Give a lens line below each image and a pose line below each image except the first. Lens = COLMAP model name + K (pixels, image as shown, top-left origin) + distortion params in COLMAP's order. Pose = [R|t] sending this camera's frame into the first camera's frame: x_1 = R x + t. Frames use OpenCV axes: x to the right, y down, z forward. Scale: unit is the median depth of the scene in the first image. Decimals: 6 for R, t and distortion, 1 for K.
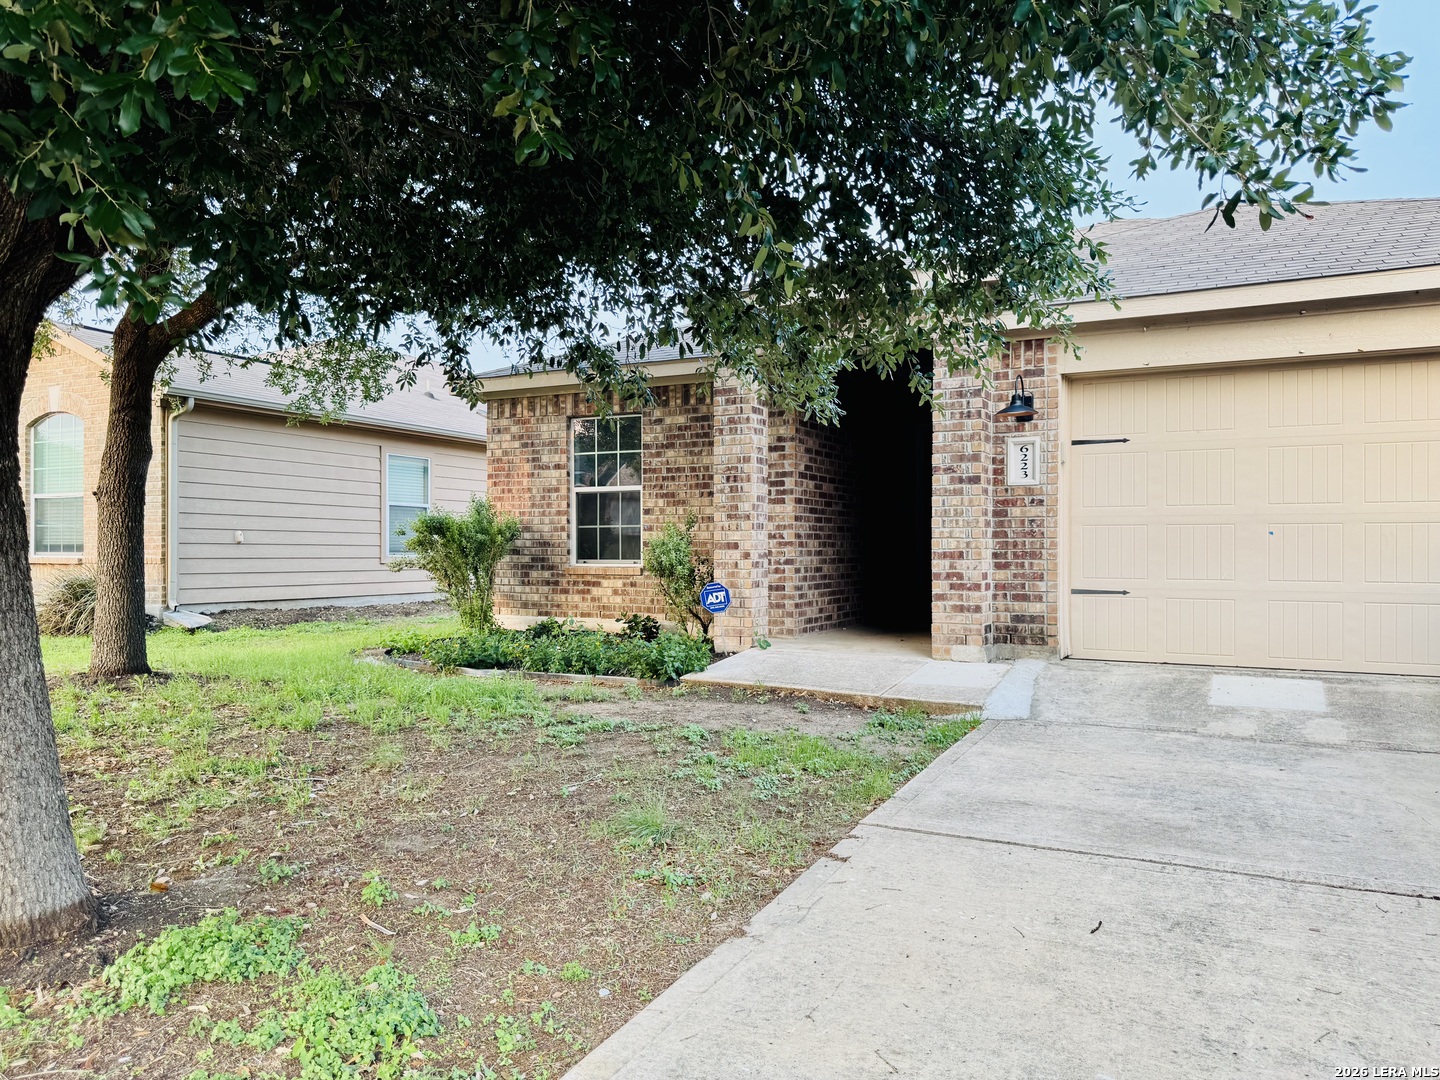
lens RADIAL K [[1011.4, 0, 713.0], [0, 1011.4, 545.9], [0, 0, 1]] dist [0.122944, -0.153657]
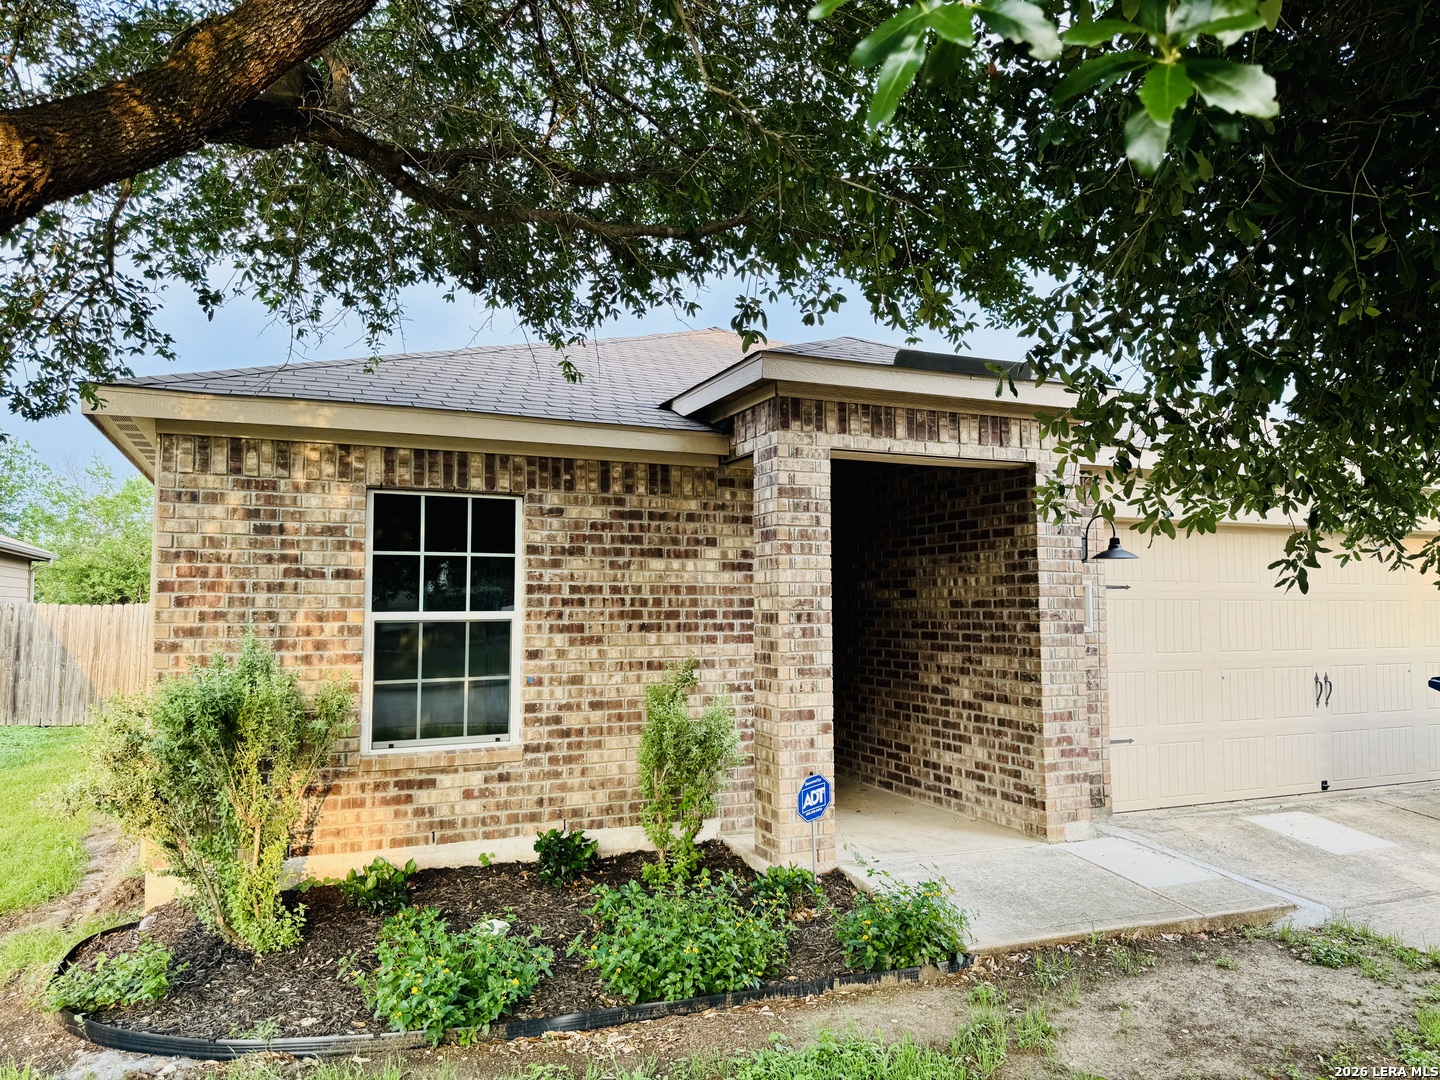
lens RADIAL K [[1011.4, 0, 713.0], [0, 1011.4, 545.9], [0, 0, 1]] dist [0.122944, -0.153657]
pose [[0.628391, 0.046010, 0.776536, -0.484382], [0.000418, 0.998229, -0.059484, -0.063766], [-0.777897, 0.037704, 0.627259, 0.525575]]
